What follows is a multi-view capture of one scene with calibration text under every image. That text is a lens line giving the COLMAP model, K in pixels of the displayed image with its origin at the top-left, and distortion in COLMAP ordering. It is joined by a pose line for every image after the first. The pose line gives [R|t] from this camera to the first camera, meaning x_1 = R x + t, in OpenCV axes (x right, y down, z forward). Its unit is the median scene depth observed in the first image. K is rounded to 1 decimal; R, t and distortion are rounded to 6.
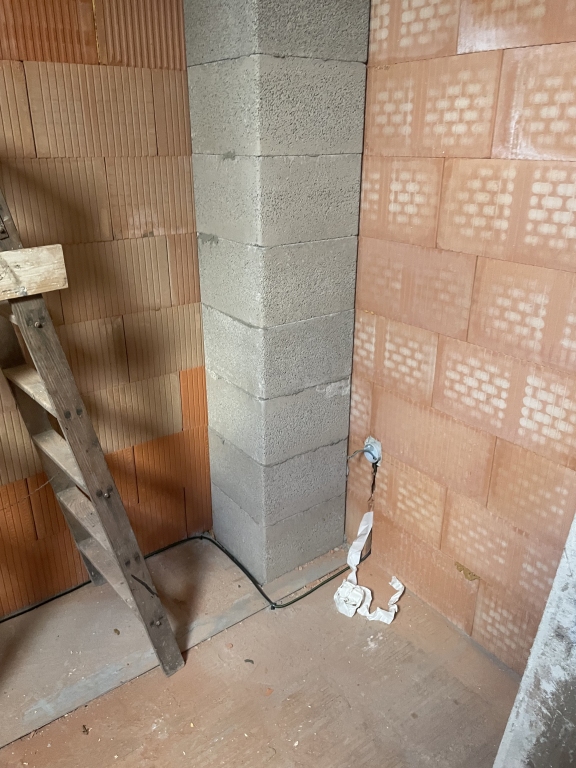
lens RADIAL K [[594.3, 0, 284.4], [0, 594.3, 383.6], [0, 0, 1]] dist [-0.007061, -0.016895]
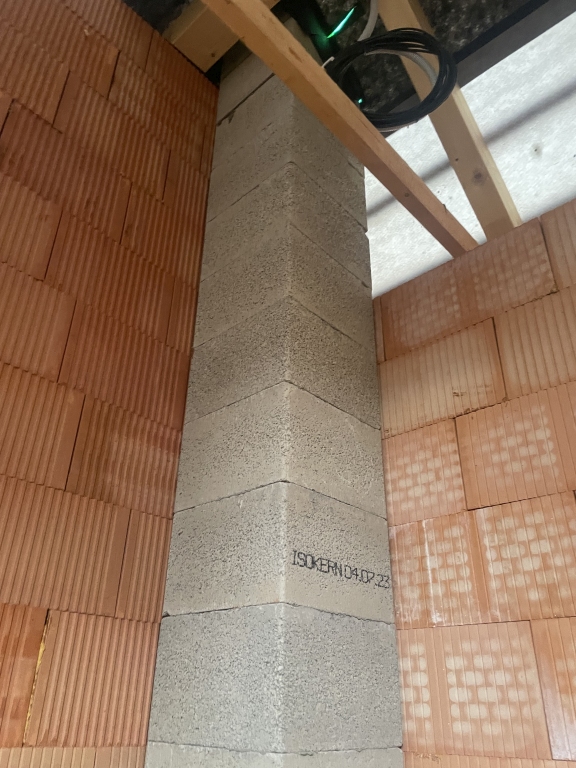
lens RADIAL K [[594.3, 0, 287.9], [0, 594.3, 386.2], [0, 0, 1]] dist [-0.007061, -0.016895]
pose [[0.978691, 0.119150, 0.167231, -0.185851], [0.054381, 0.634940, -0.770645, -0.282240], [-0.198004, 0.763318, 0.614931, 0.246710]]
